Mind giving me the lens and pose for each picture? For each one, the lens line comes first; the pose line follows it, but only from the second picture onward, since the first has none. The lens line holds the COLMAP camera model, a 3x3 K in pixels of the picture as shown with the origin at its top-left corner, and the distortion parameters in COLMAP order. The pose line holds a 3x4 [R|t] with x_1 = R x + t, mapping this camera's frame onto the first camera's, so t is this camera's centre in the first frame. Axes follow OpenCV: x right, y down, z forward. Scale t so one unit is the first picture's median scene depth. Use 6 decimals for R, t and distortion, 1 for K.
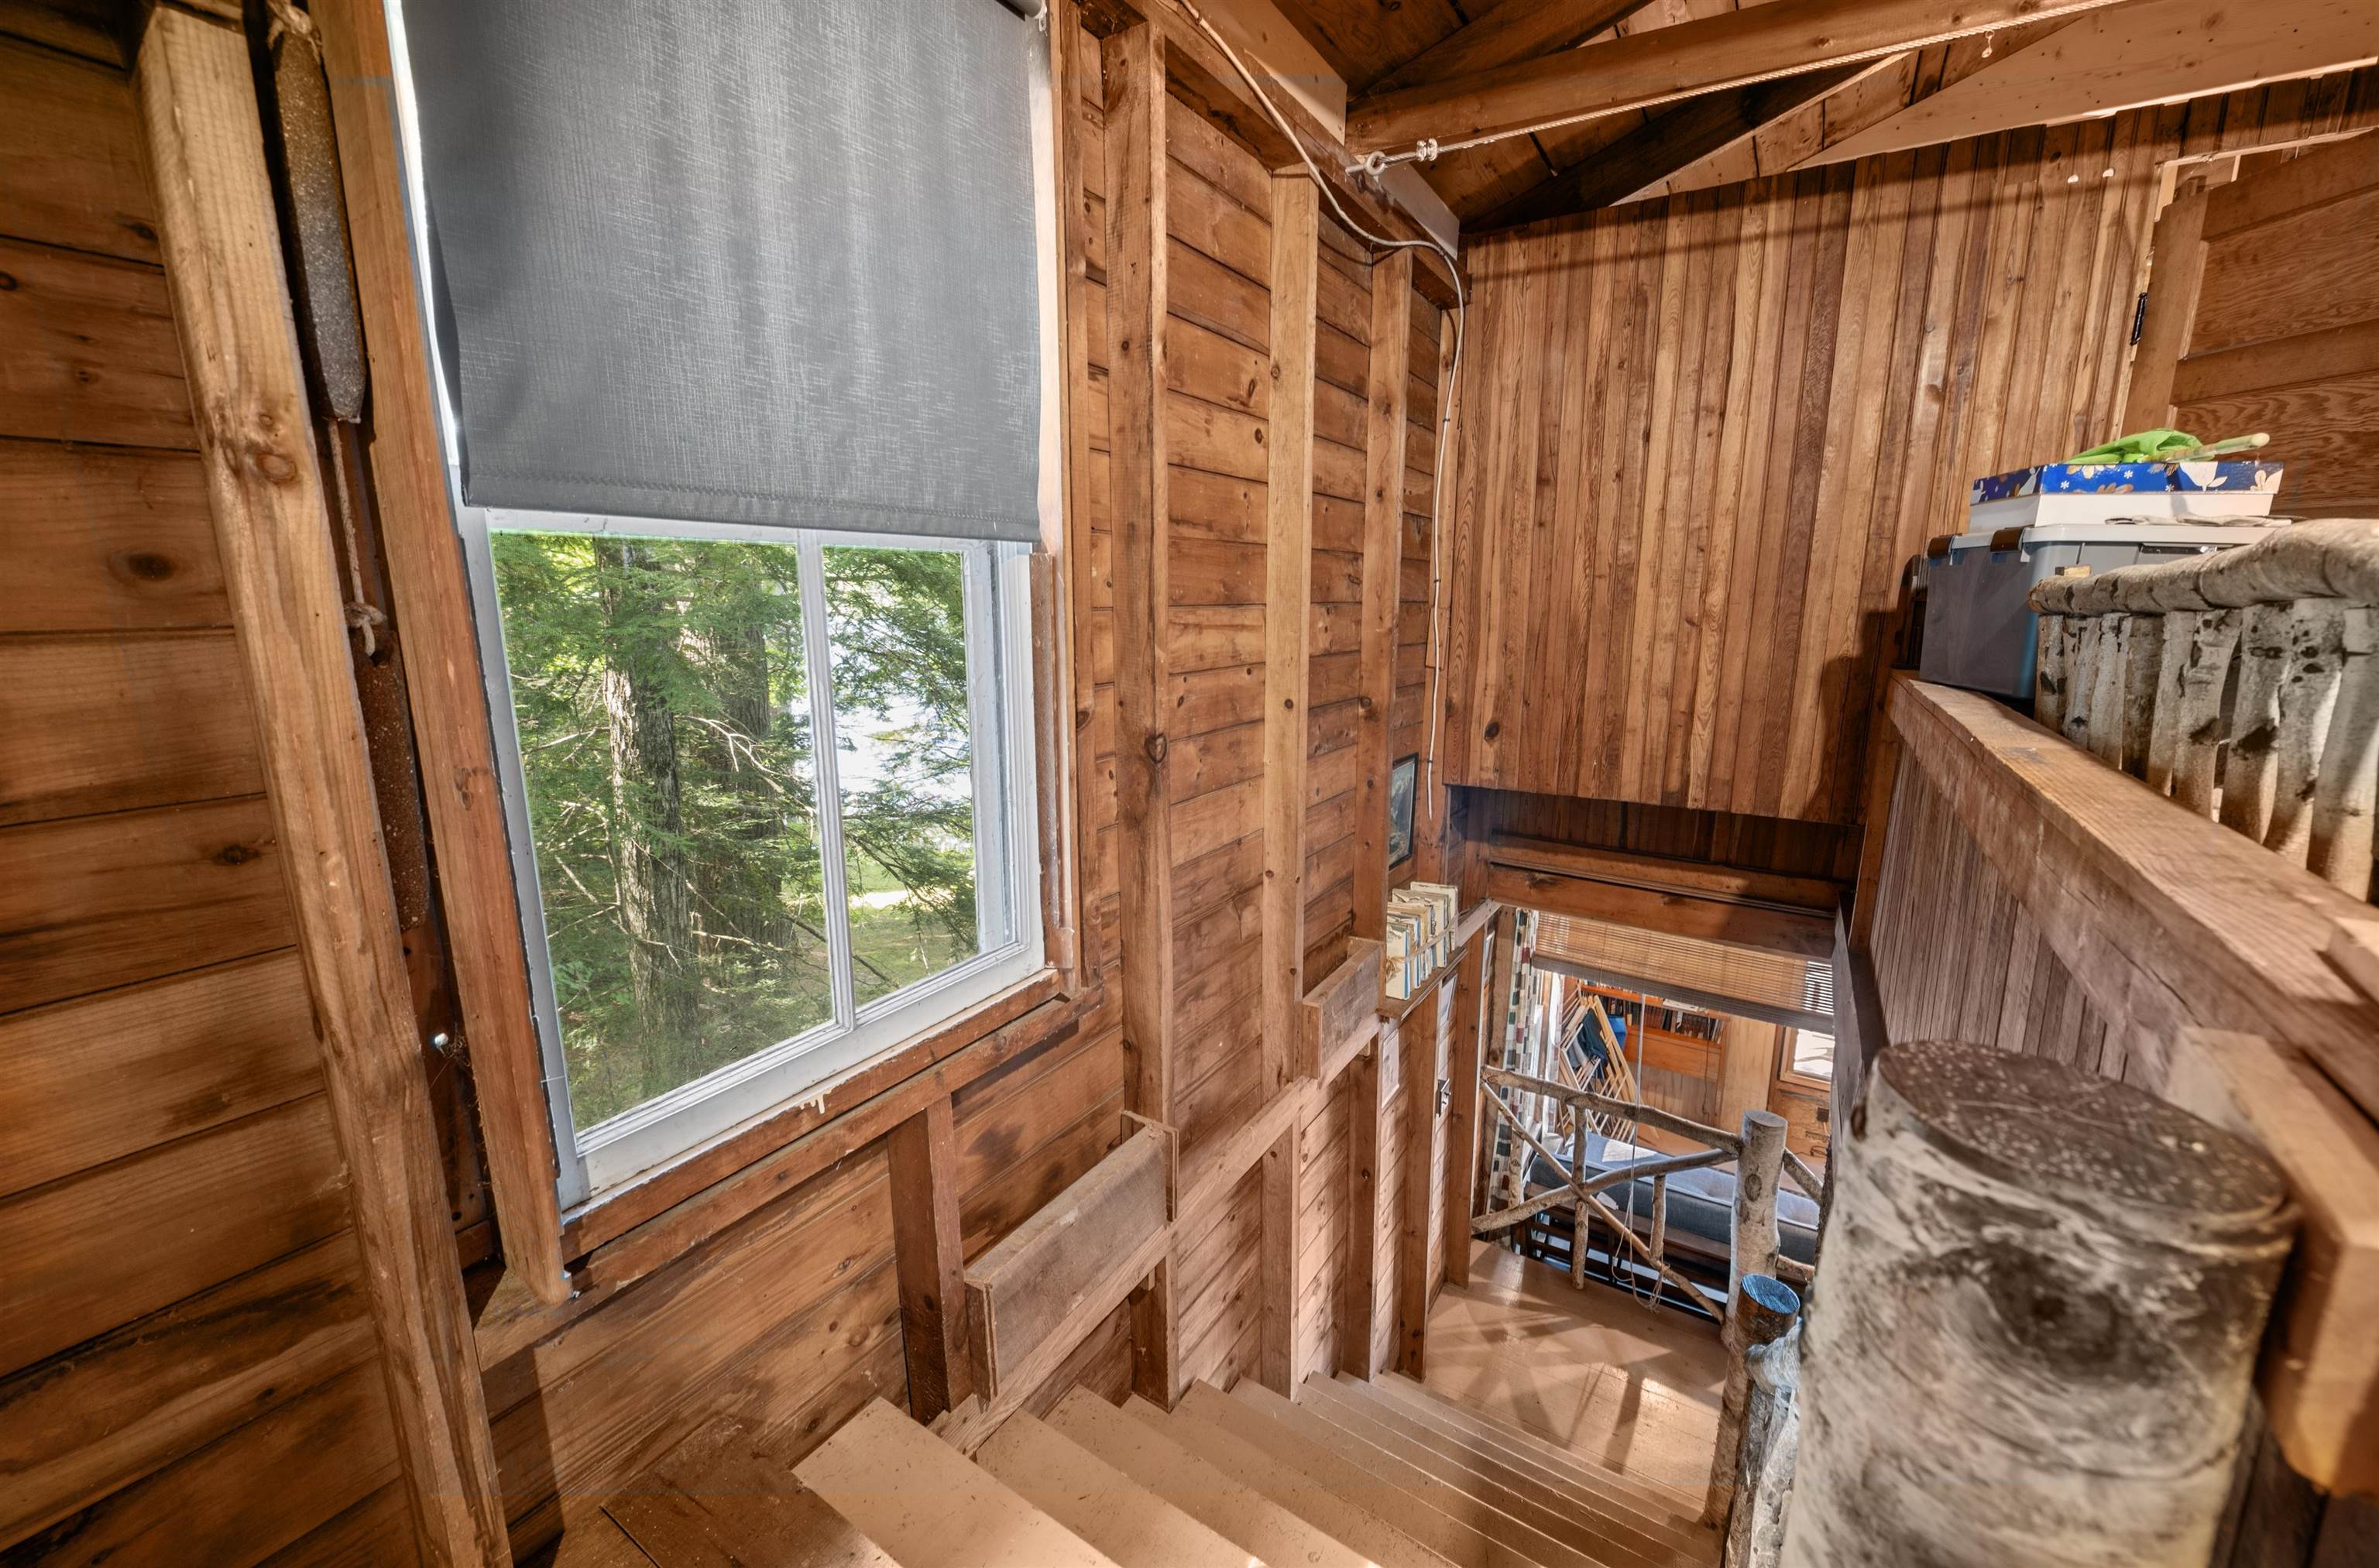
lens RADIAL K [[960.4, 0, 1185.3], [0, 960.4, 776.6], [0, 0, 1]] dist [-0.004035, -0.000035]
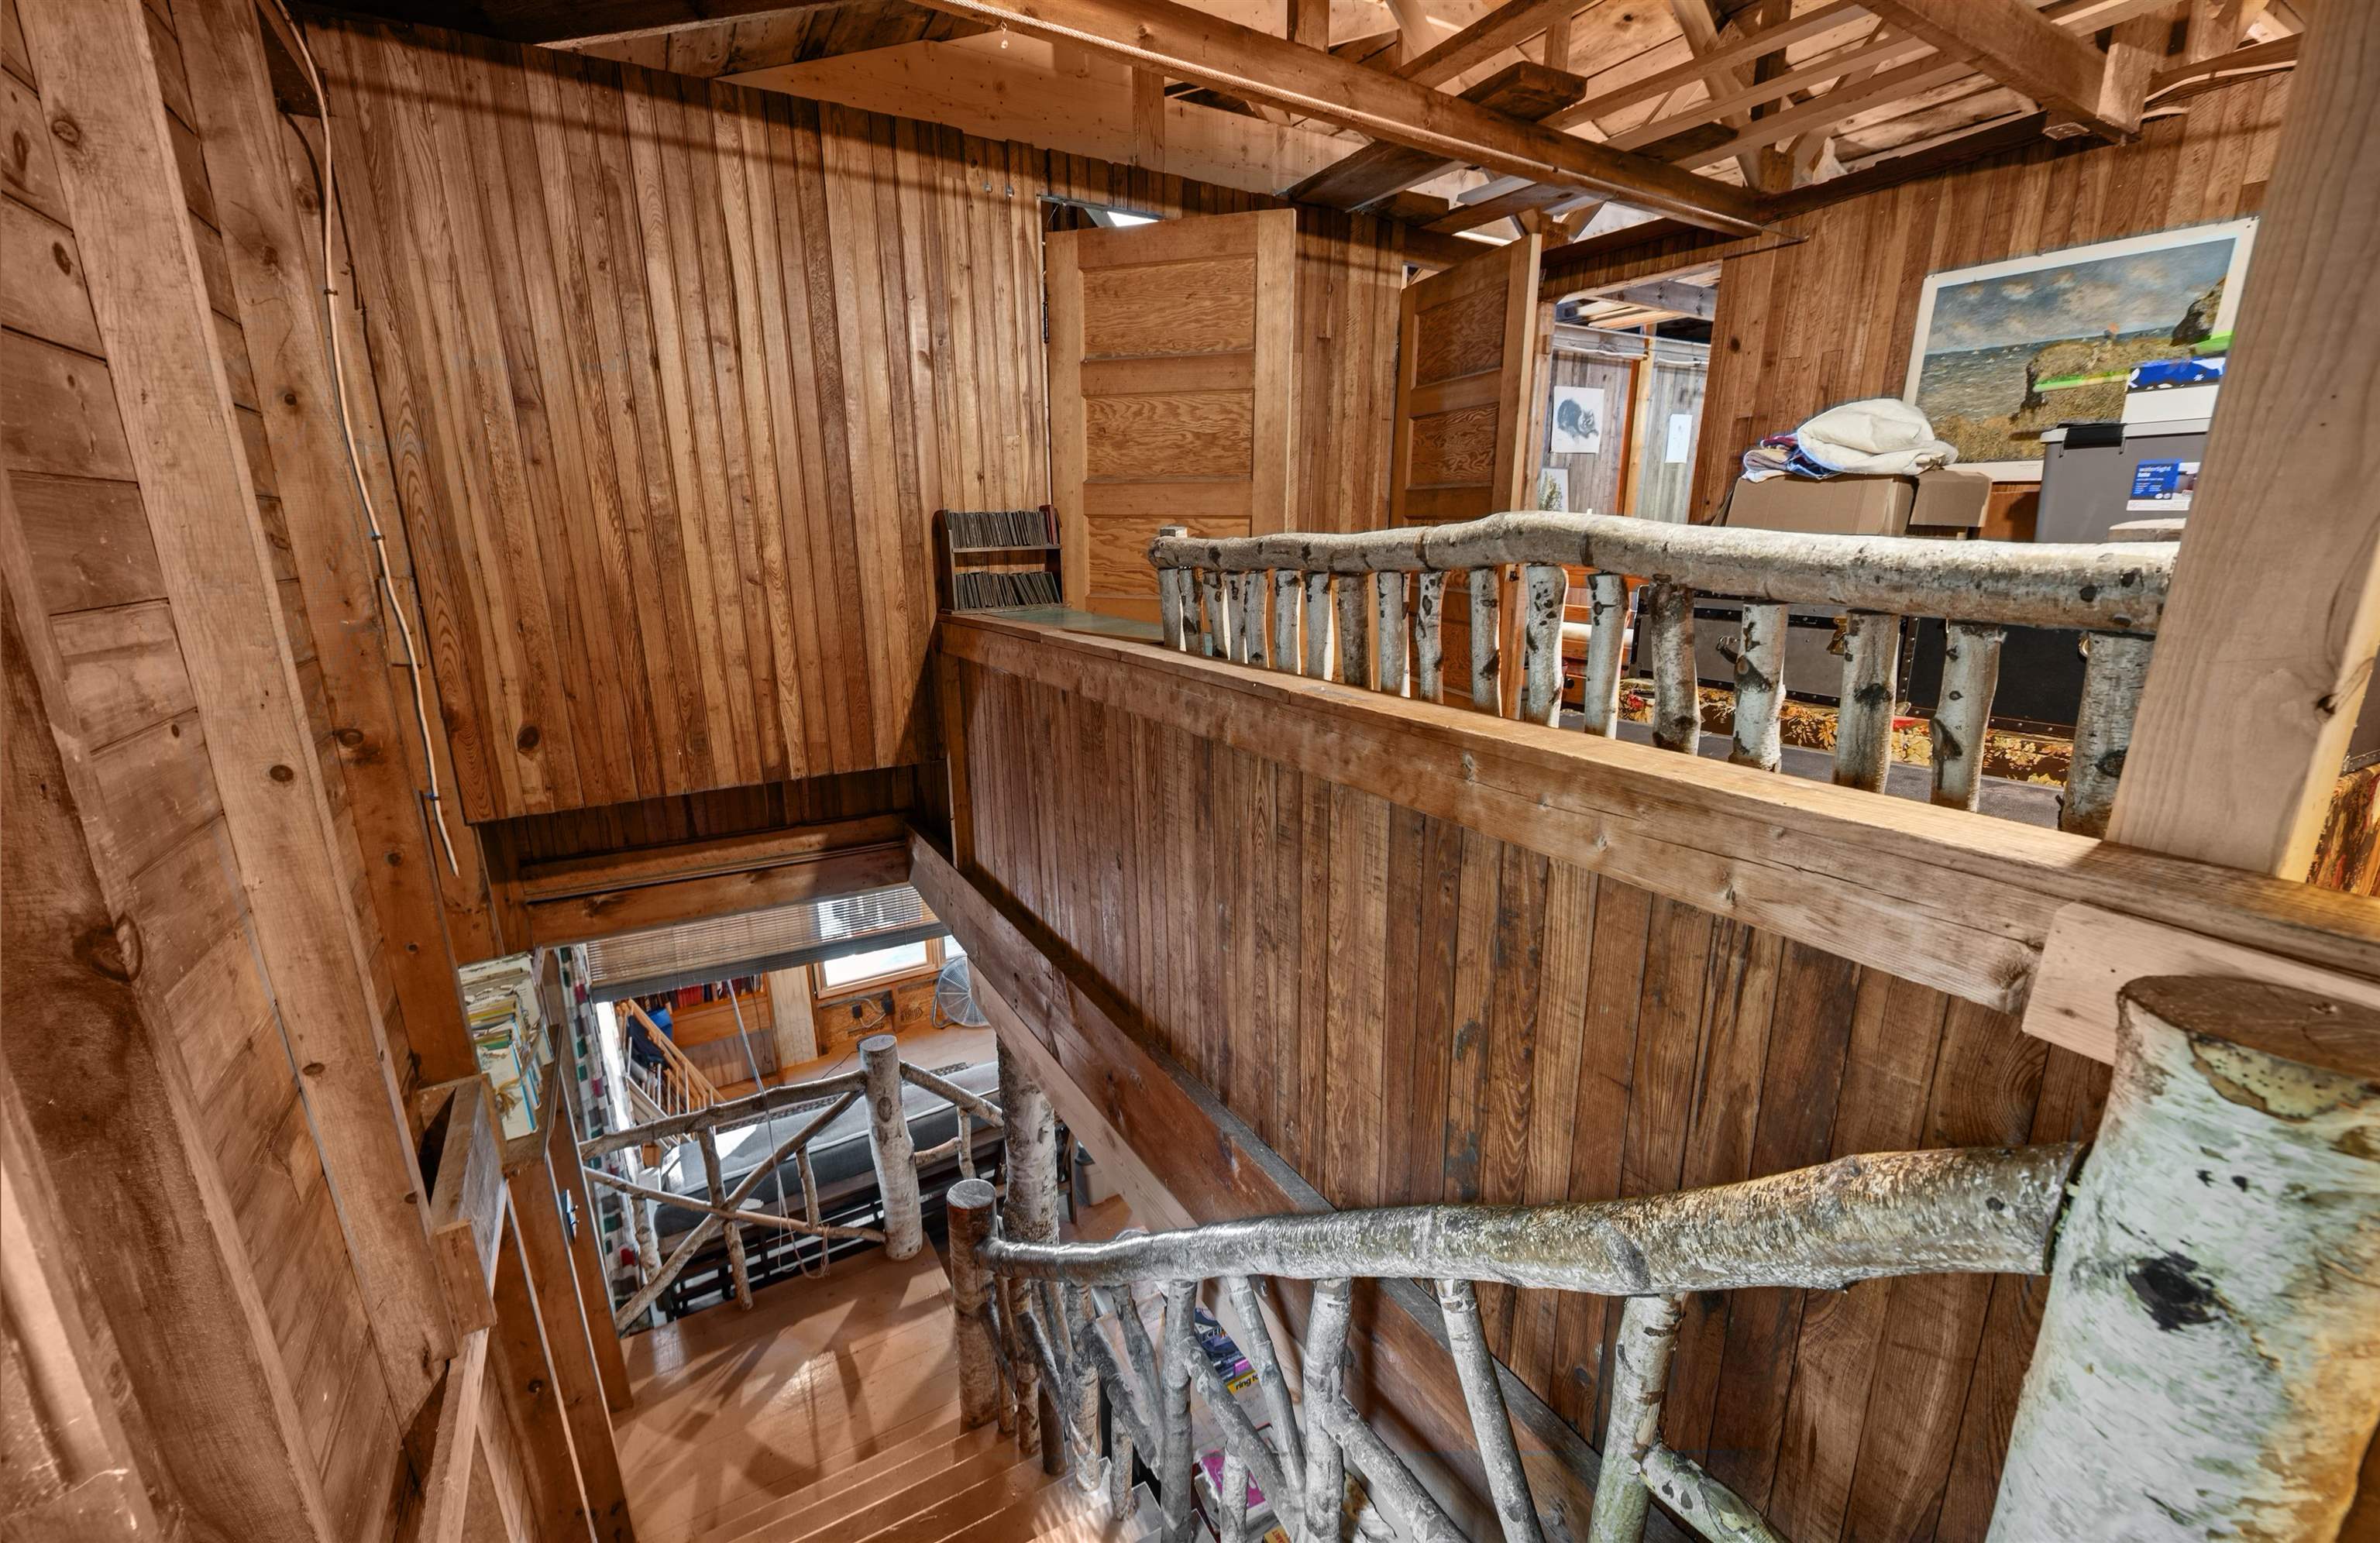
lens RADIAL K [[954.0, 0, 1190.0], [0, 954.0, 768.1], [0, 0, 1]] dist [-0.007283, -0.001216]
pose [[0.452214, -0.223424, 0.863472, -0.102661], [0.176491, 0.971389, 0.158916, -0.058833], [-0.874273, 0.080531, 0.478708, 0.220822]]
